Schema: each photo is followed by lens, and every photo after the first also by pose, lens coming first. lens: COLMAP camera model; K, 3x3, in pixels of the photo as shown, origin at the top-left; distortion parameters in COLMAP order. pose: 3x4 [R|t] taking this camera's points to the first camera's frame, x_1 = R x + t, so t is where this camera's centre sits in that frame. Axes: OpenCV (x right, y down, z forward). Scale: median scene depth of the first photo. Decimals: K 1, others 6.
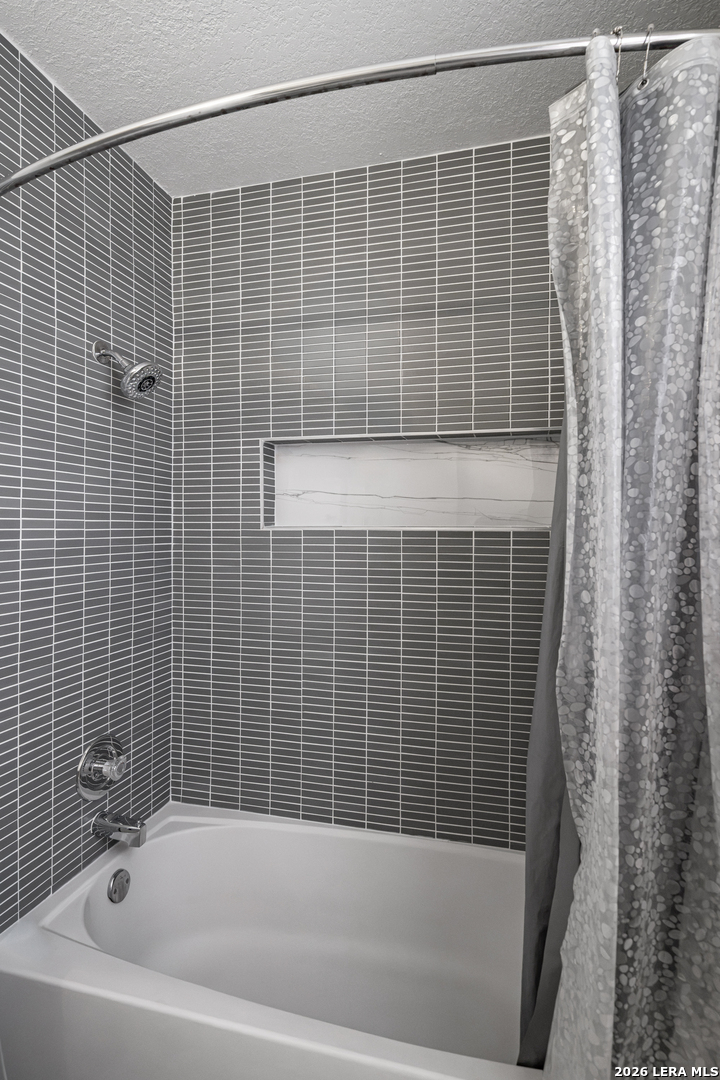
lens RADIAL K [[579.9, 0, 361.3], [0, 579.9, 536.8], [0, 0, 1]] dist [0.006073, 0.002378]
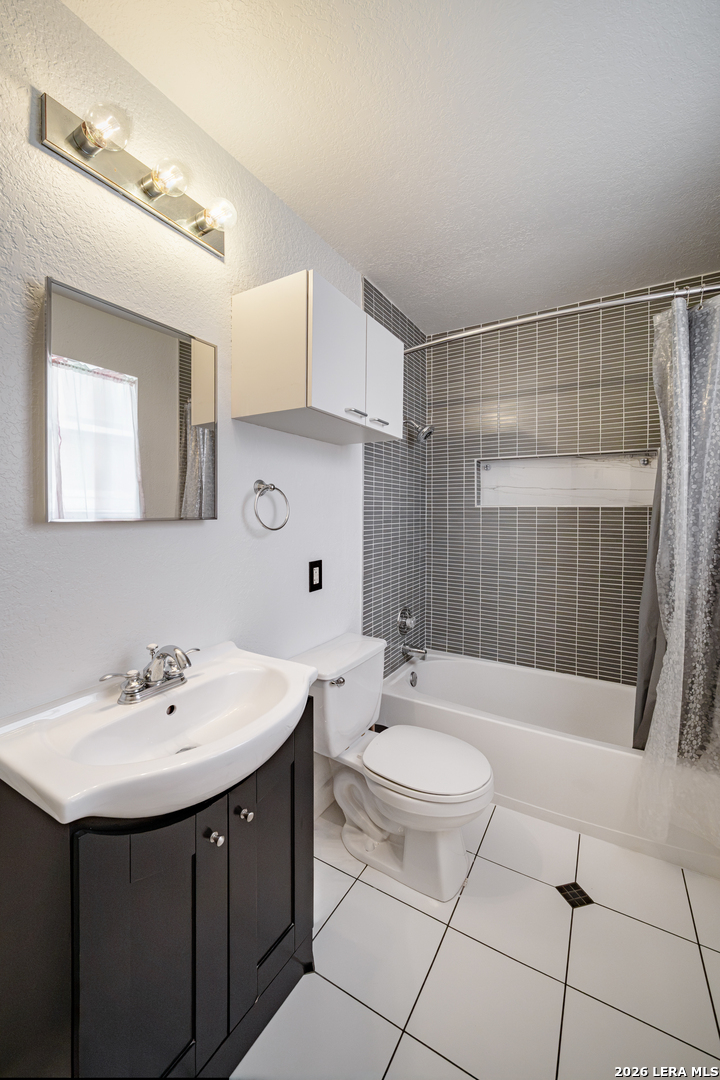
lens RADIAL K [[375.7, 0, 410.0], [0, 375.7, 518.5], [0, 0, 1]] dist [-0.001928, -0.000111]
pose [[0.972152, 0.002909, -0.234332, -0.255681], [-0.000504, 0.999947, 0.010323, 0.033144], [0.234349, -0.009917, 0.972102, -0.653949]]
